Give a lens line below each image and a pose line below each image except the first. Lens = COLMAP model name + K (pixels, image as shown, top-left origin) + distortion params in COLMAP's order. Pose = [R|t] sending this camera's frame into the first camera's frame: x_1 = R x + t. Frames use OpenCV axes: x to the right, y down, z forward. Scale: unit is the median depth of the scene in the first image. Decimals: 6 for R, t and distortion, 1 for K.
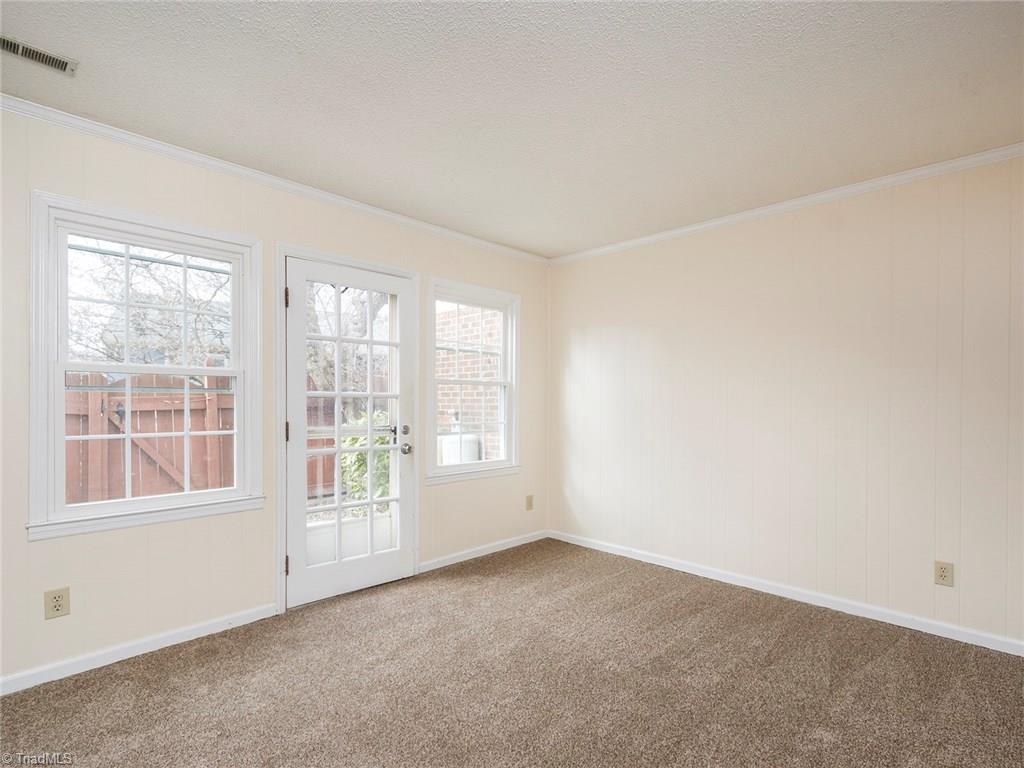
lens RADIAL K [[510.5, 0, 532.2], [0, 510.5, 400.7], [0, 0, 1]] dist [0.003266, 0.001137]
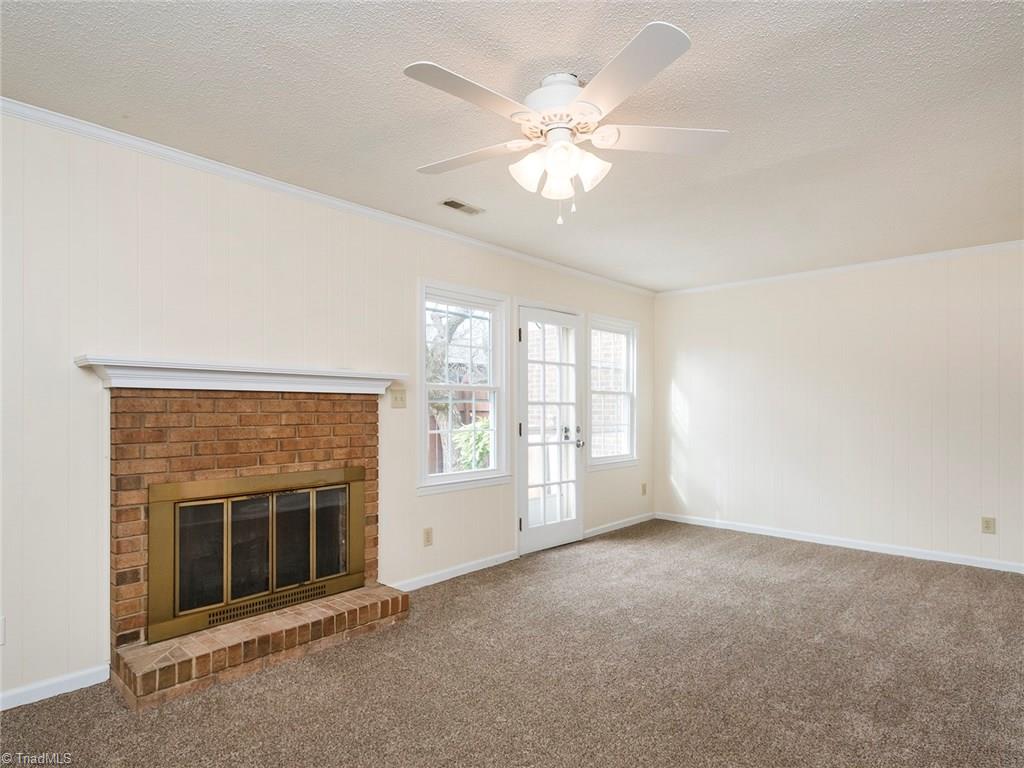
lens RADIAL K [[581.2, 0, 486.3], [0, 581.2, 402.1], [0, 0, 1]] dist [0.005497, 0.001592]
pose [[0.999984, -0.004723, 0.003007, -0.524926], [0.004747, 0.999957, -0.008002, -0.002661], [-0.002969, 0.008017, 0.999963, -0.551171]]
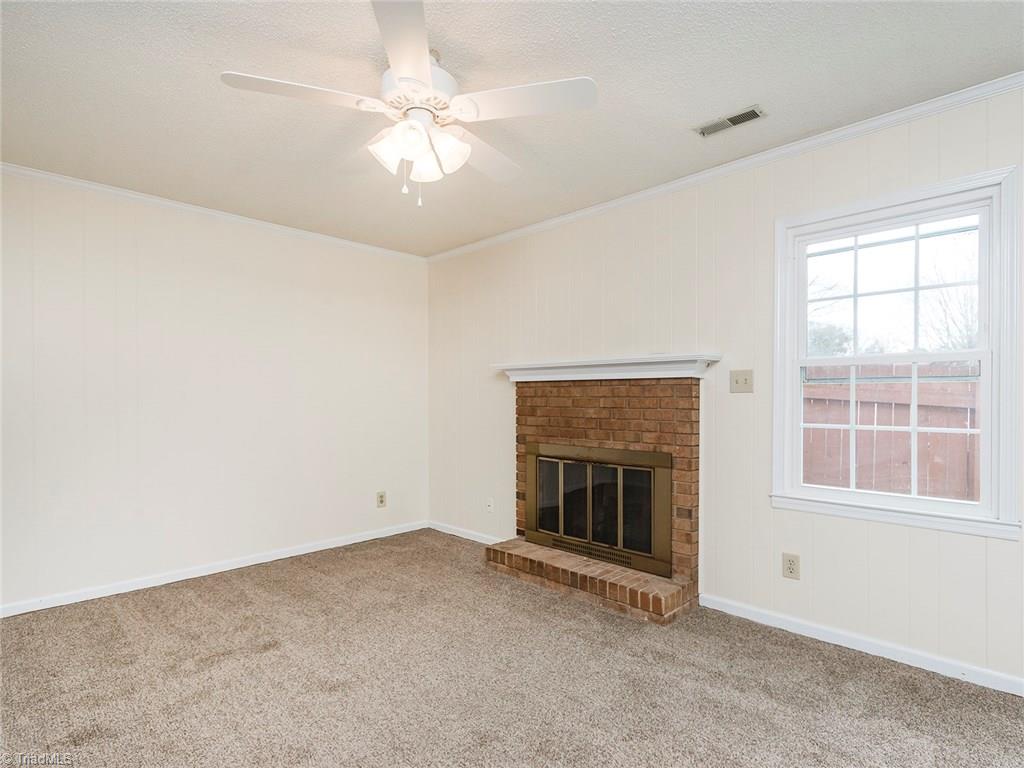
lens RADIAL K [[537.3, 0, 515.3], [0, 537.3, 395.0], [0, 0, 1]] dist [-0.001456, -0.000336]
pose [[-0.028545, -0.003832, -0.999585, 0.211104], [0.006421, 0.999971, -0.004017, 0.004458], [0.999572, -0.006533, -0.028519, 0.278457]]
